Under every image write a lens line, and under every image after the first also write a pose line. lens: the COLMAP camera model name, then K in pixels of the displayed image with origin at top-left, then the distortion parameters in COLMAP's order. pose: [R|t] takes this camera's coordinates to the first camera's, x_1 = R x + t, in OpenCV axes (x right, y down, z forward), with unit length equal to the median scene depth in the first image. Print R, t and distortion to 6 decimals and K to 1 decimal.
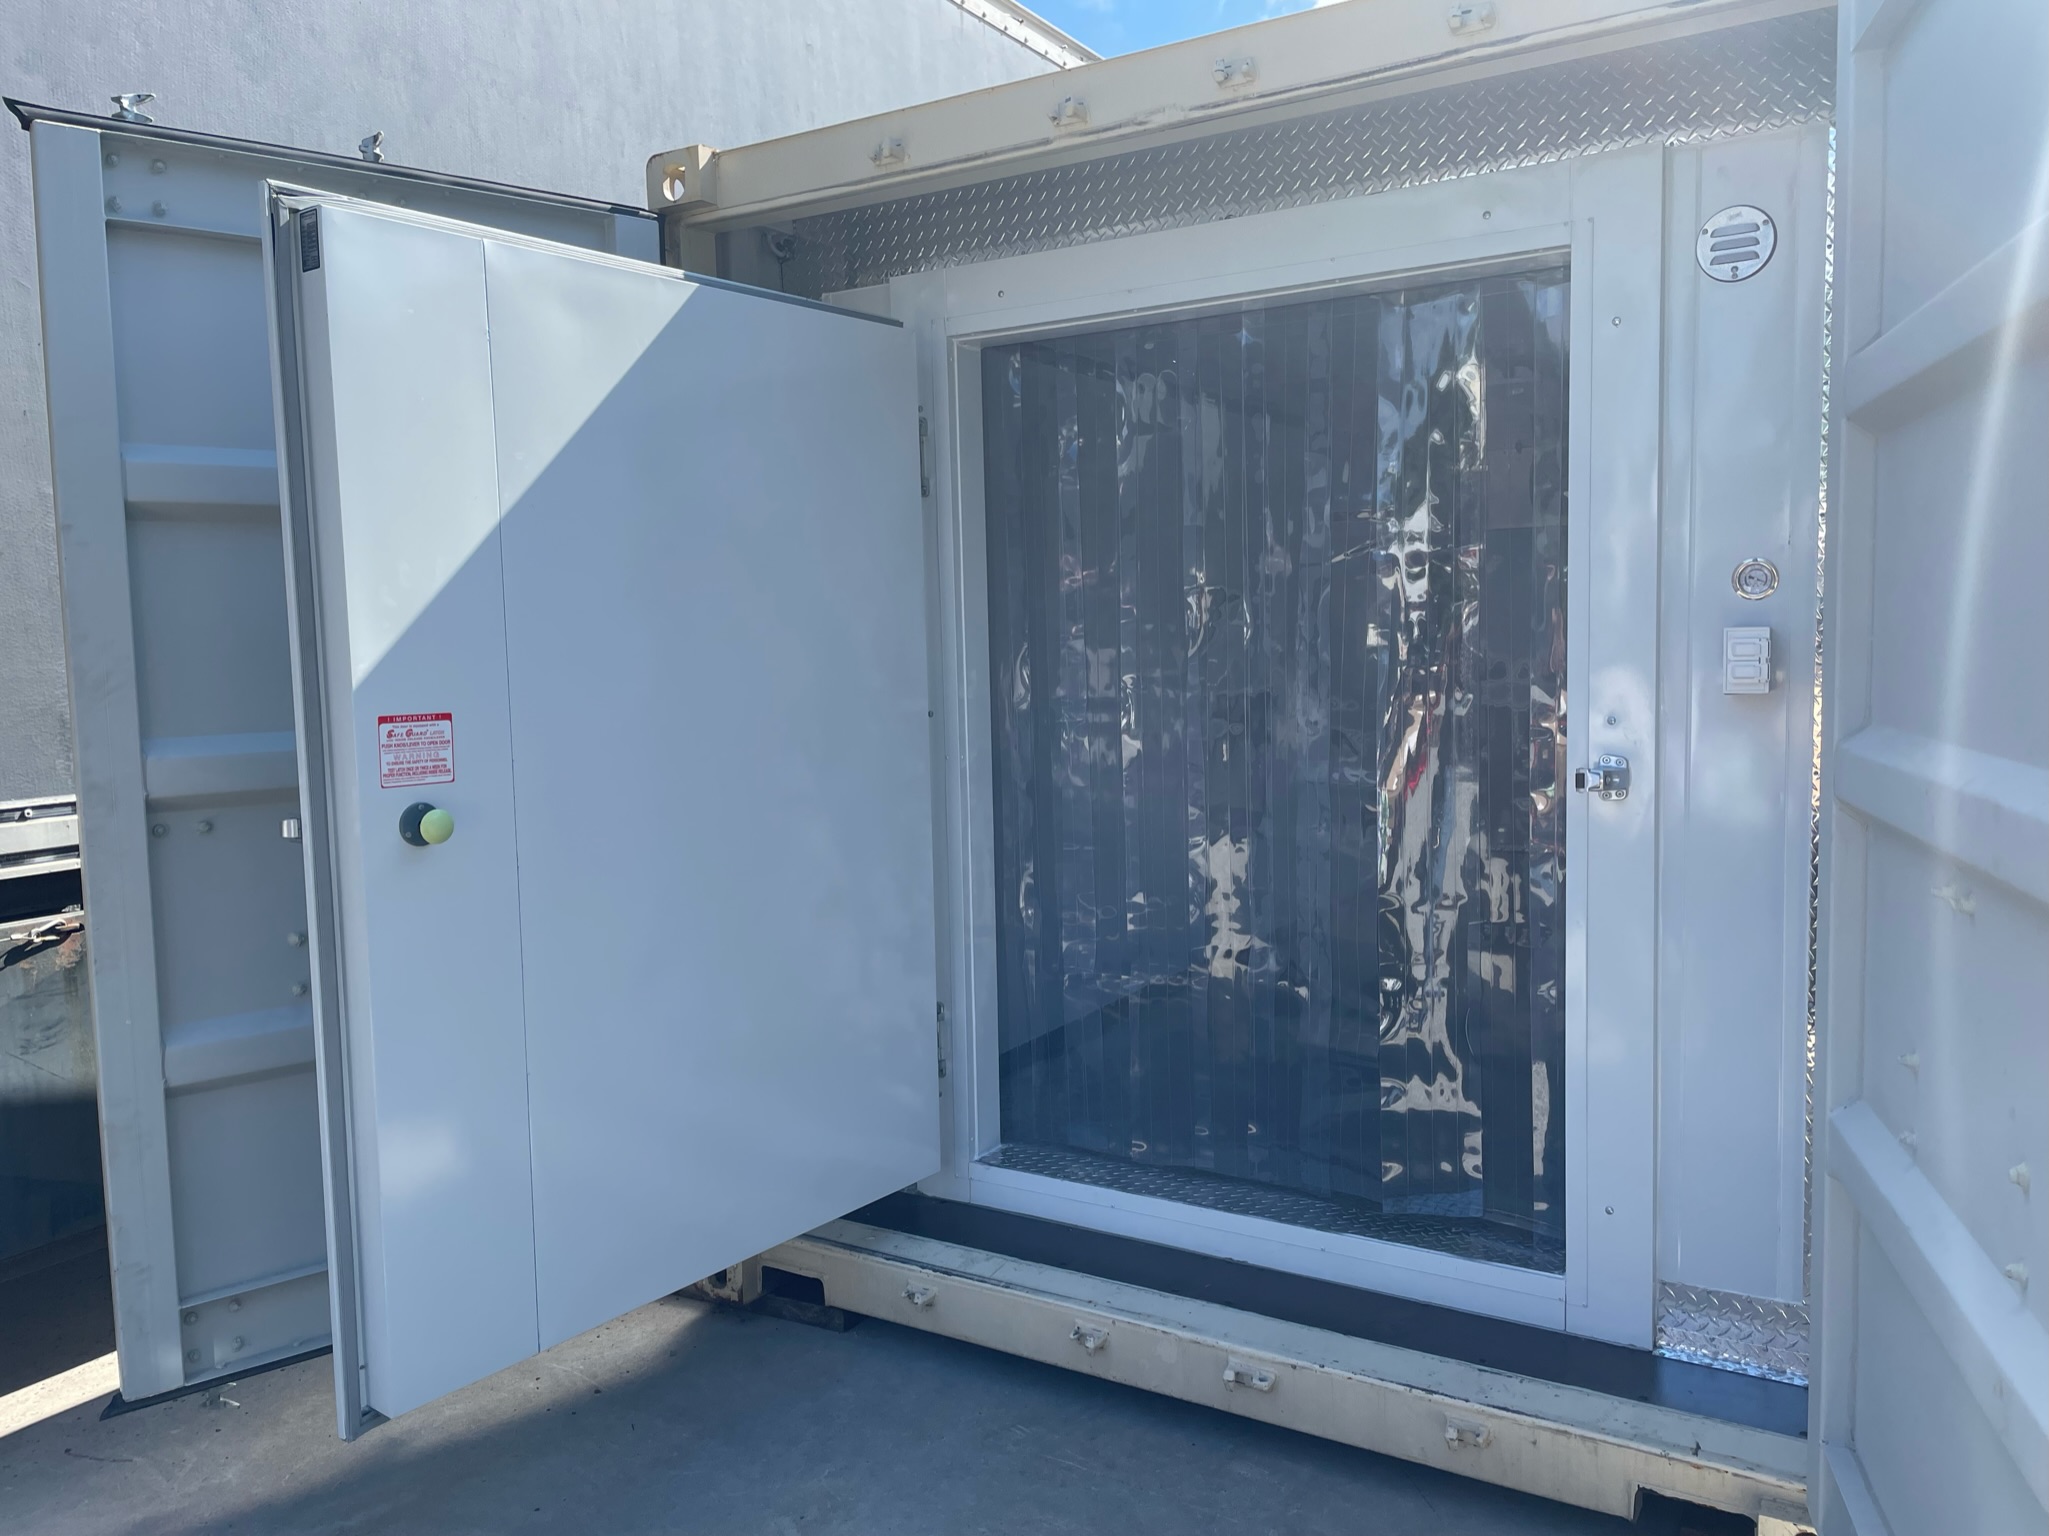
lens RADIAL K [[1567.5, 0, 1013.9], [0, 1567.5, 761.9], [0, 0, 1]] dist [0.013580, -0.002537]
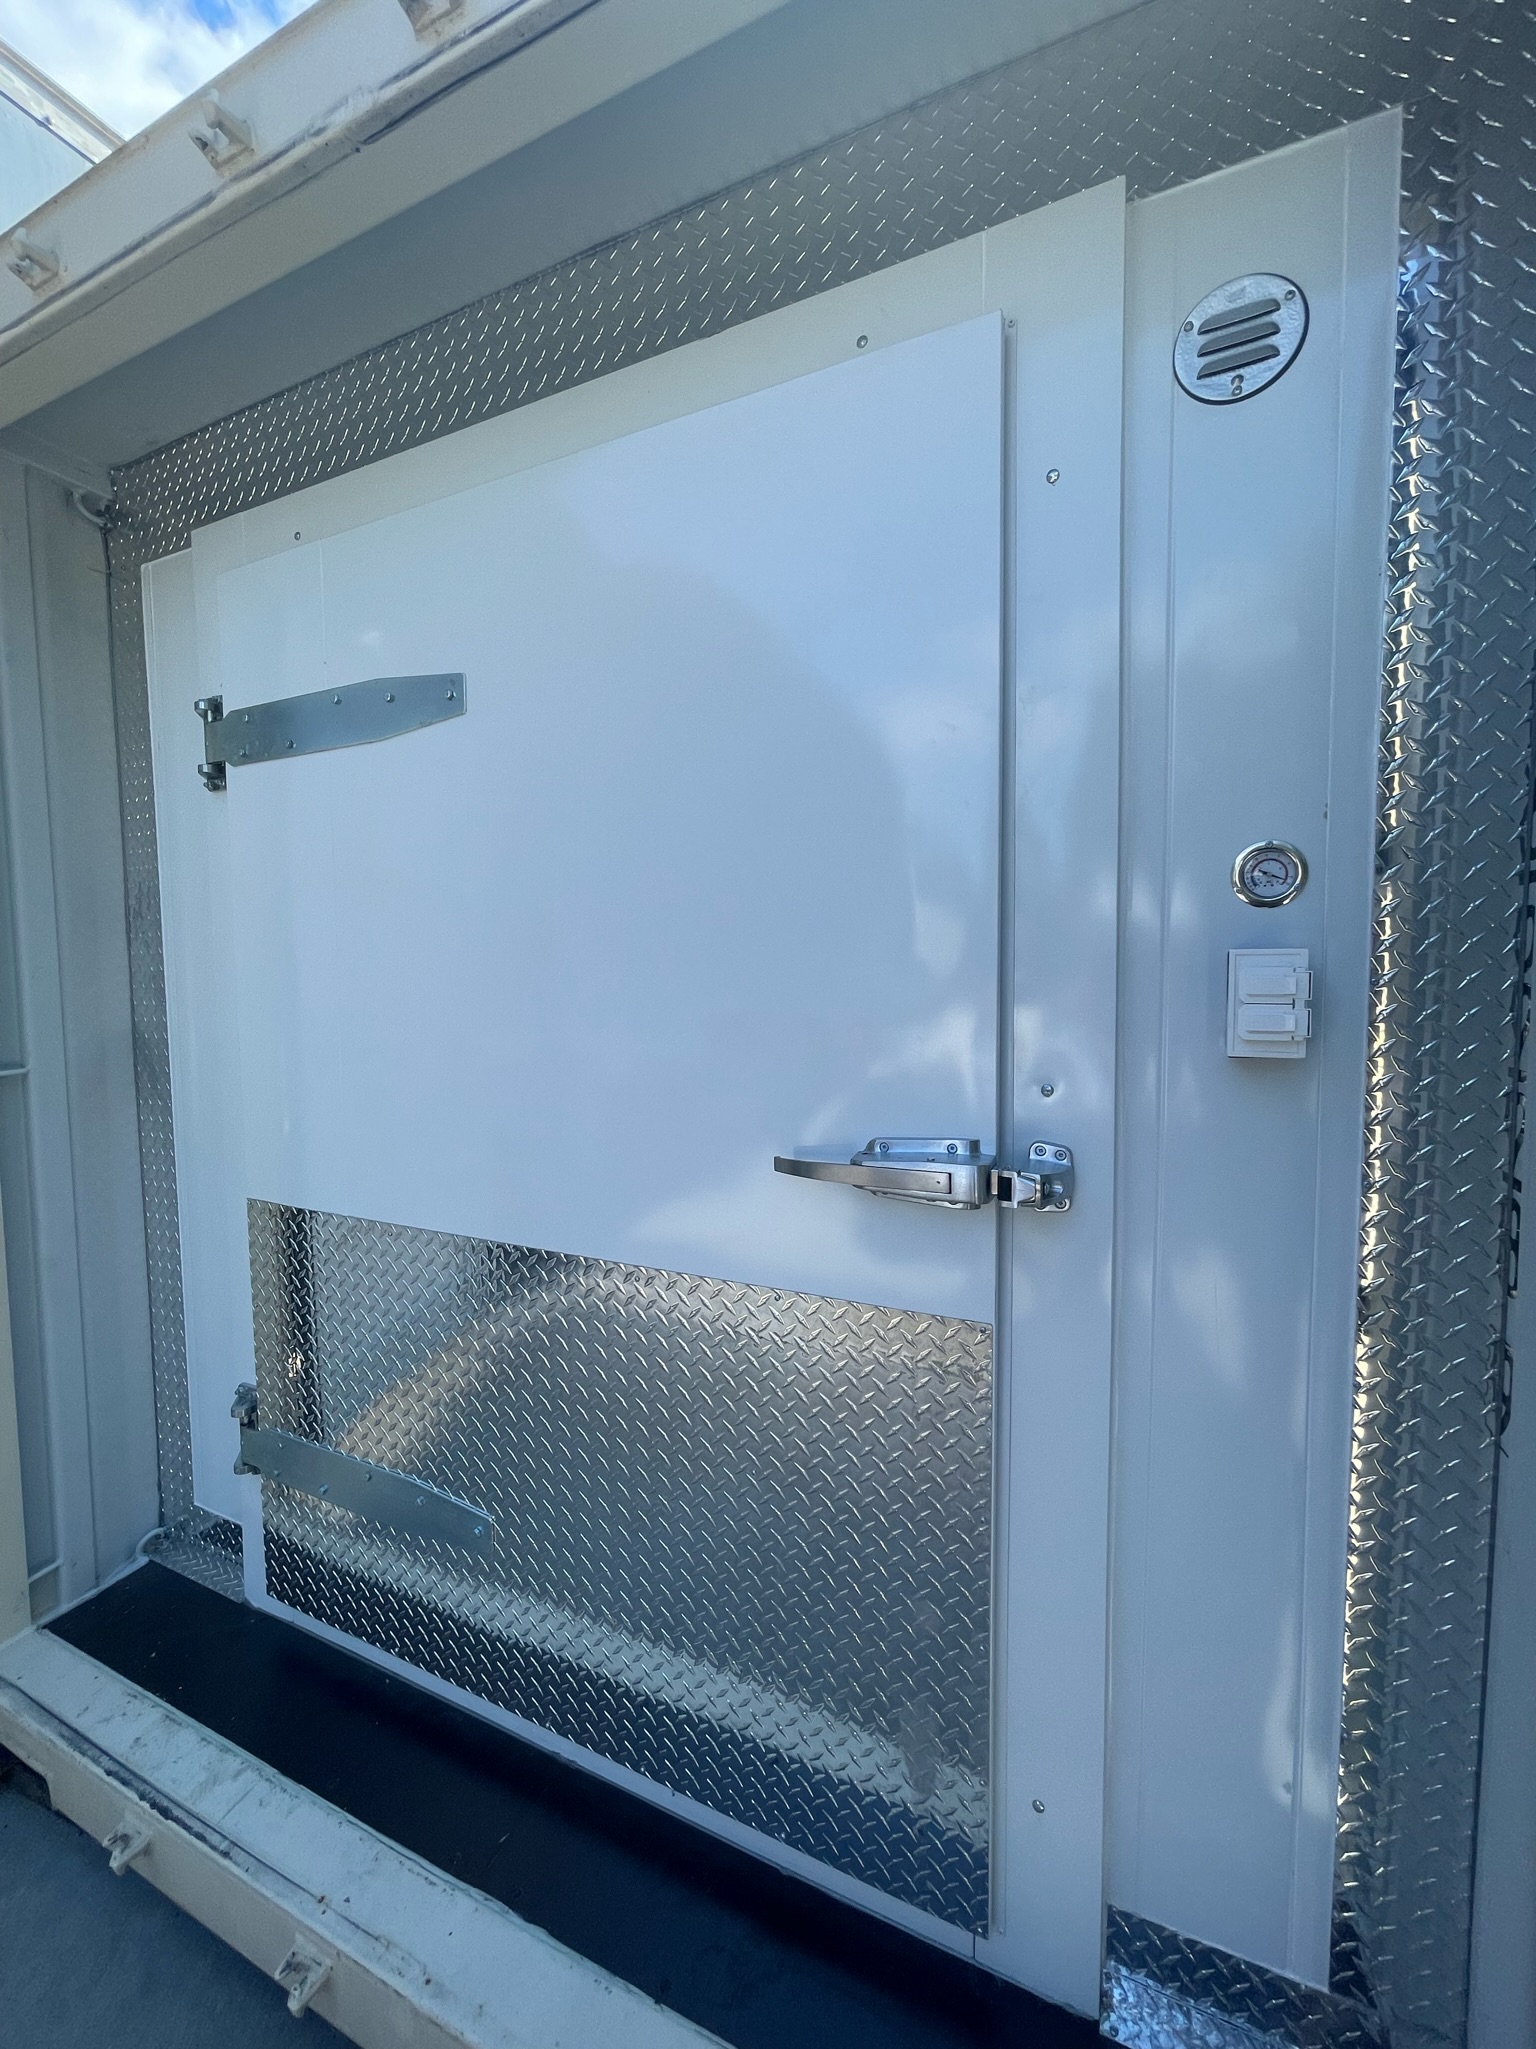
lens RADIAL K [[822.9, 0, 772.5], [0, 822.9, 1018.3], [0, 0, 1]] dist [-0.010425, -0.000095]
pose [[0.992224, 0.007876, 0.124212, 0.225712], [-0.004298, 0.999569, -0.029050, -0.046556], [-0.124388, 0.028290, 0.991830, 0.678284]]
